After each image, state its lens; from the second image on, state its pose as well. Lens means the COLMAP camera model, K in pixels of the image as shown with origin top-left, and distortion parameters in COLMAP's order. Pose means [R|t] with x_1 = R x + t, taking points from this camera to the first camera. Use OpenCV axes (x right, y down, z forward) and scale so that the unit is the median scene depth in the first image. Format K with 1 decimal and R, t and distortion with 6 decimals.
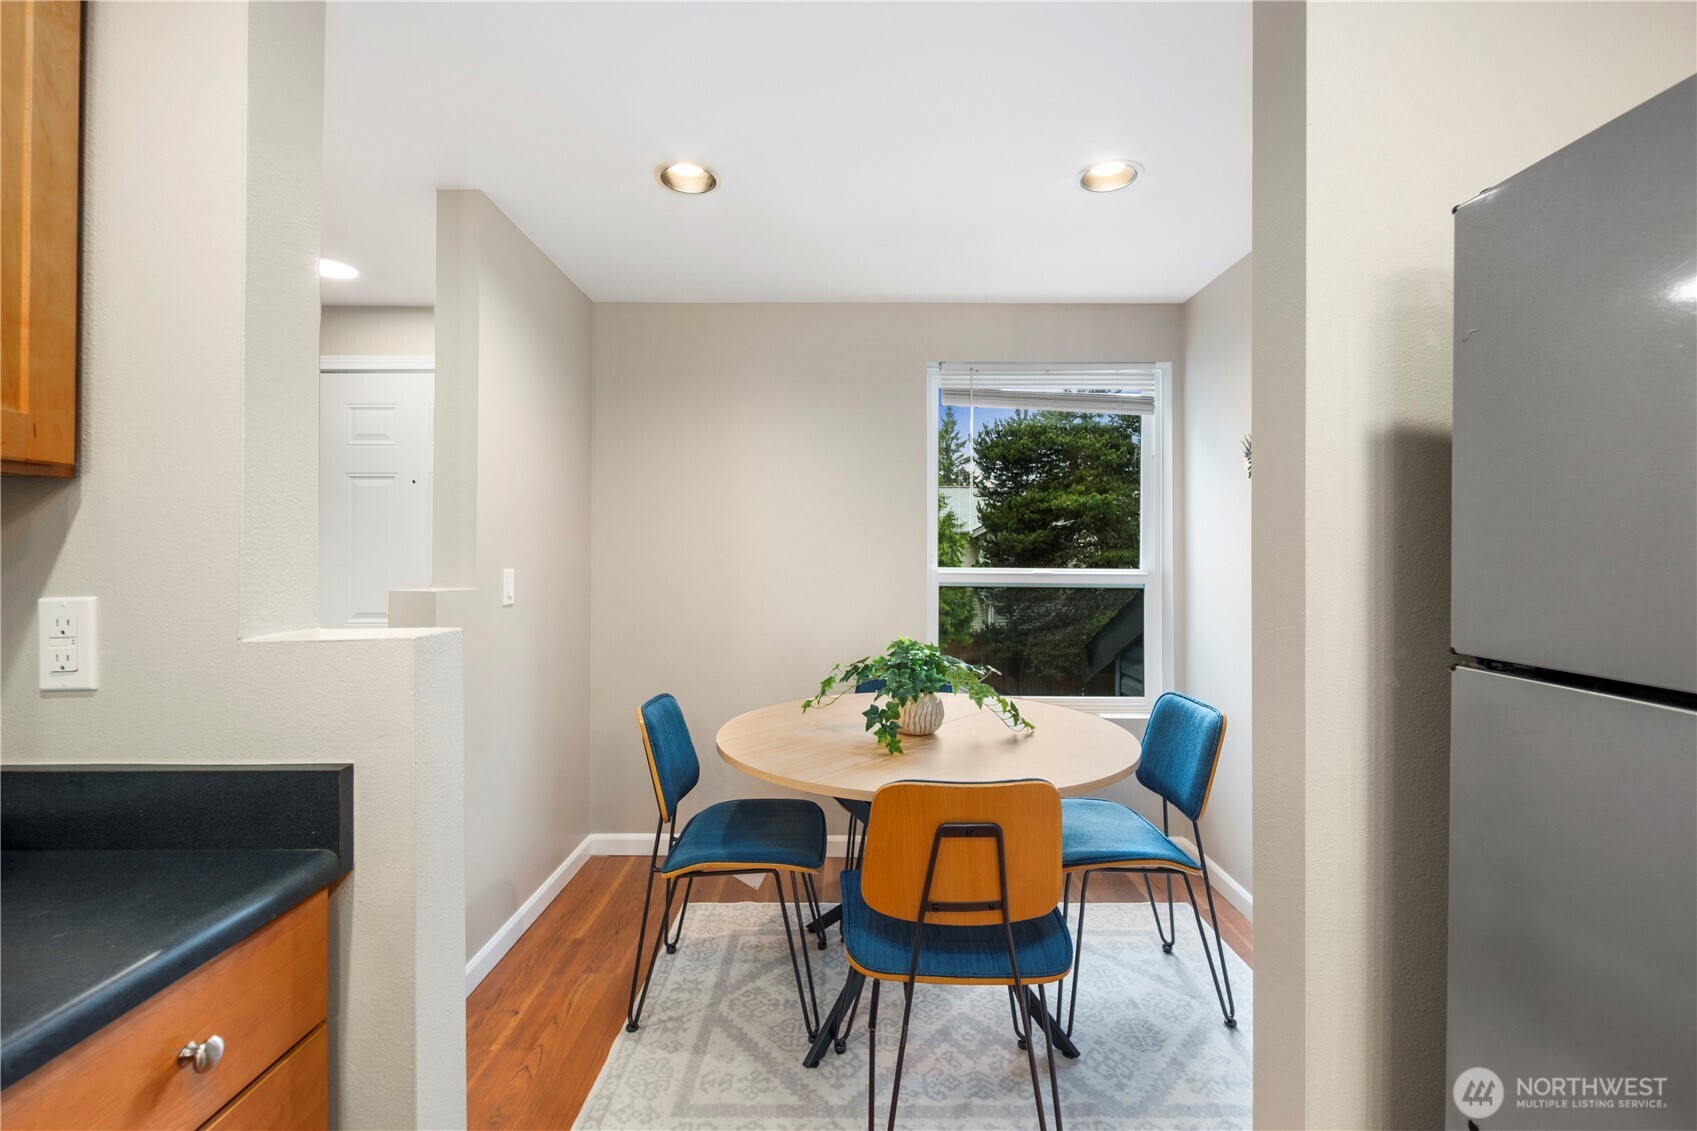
lens RADIAL K [[750.2, 0, 855.6], [0, 750.2, 558.5], [0, 0, 1]] dist [0.006025, -0.003181]
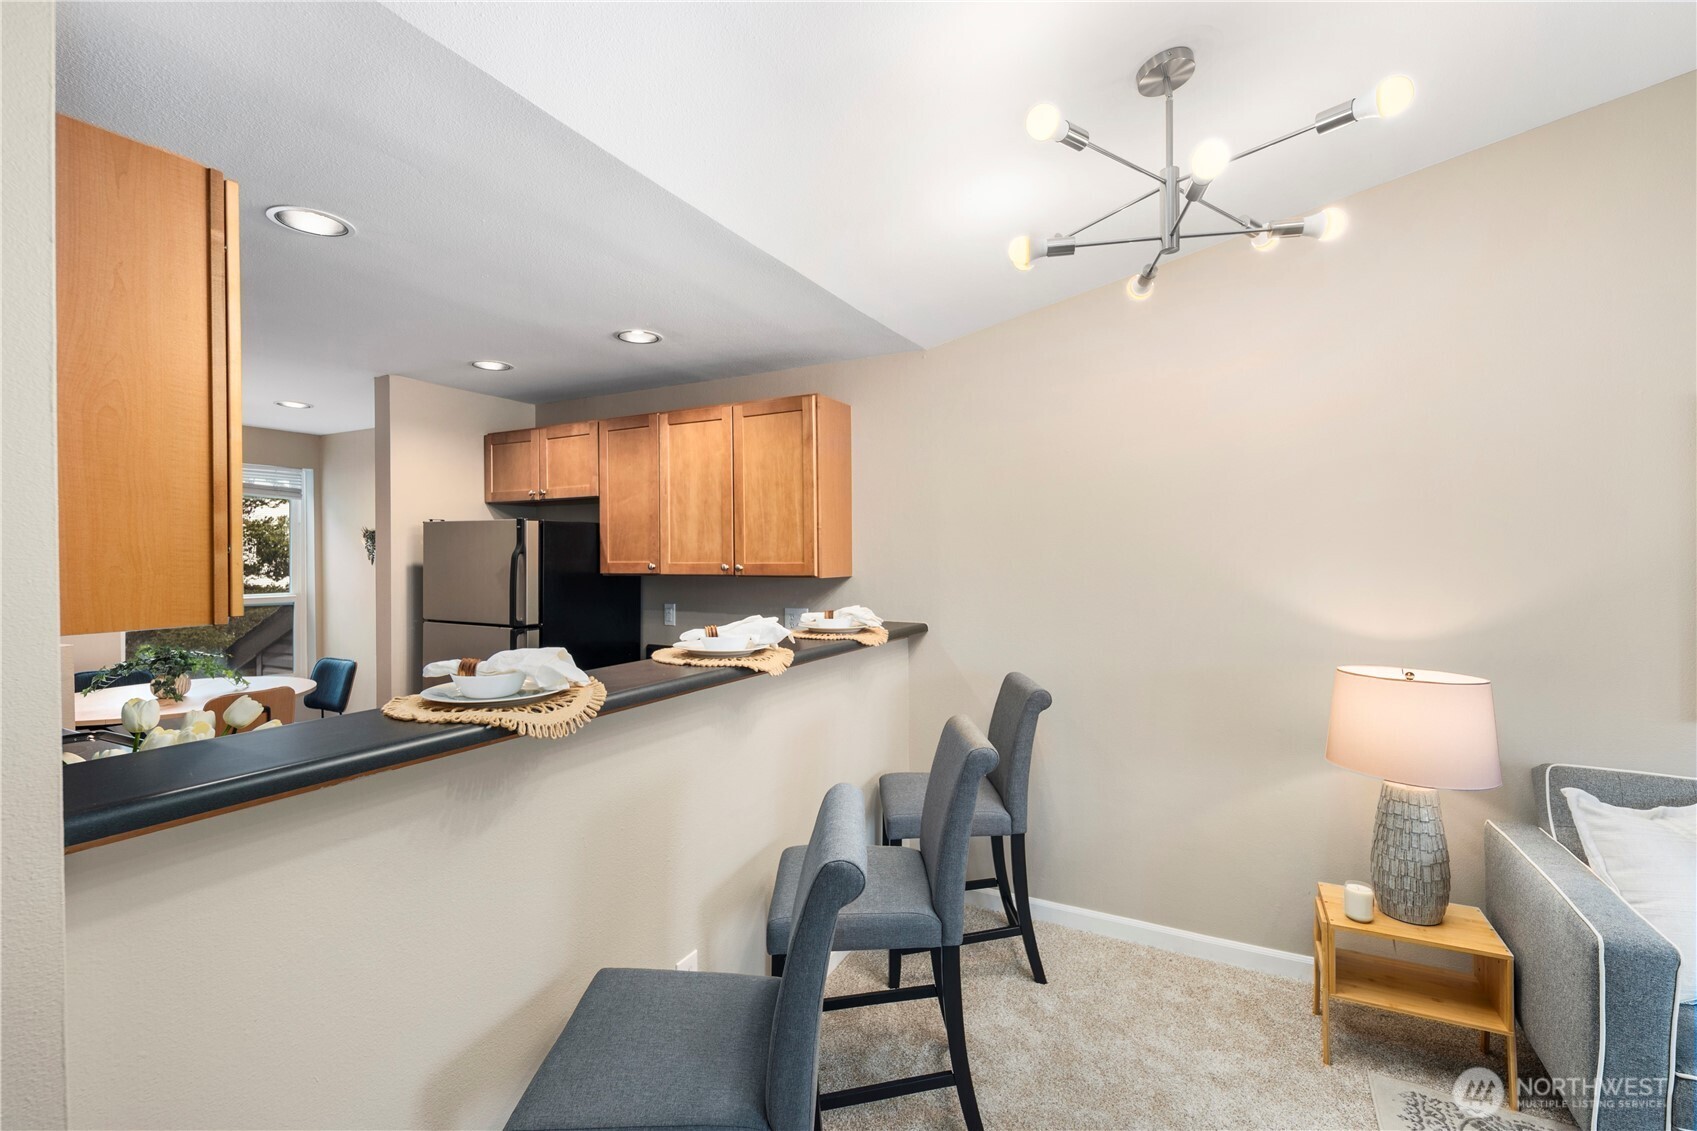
lens RADIAL K [[750.2, 0, 855.6], [0, 750.2, 558.5], [0, 0, 1]] dist [0.006025, -0.003181]
pose [[0.465644, -0.038179, 0.884148, -0.549787], [0.013346, 0.999258, 0.036121, -0.101800], [-0.884872, -0.005020, 0.465808, -0.939470]]
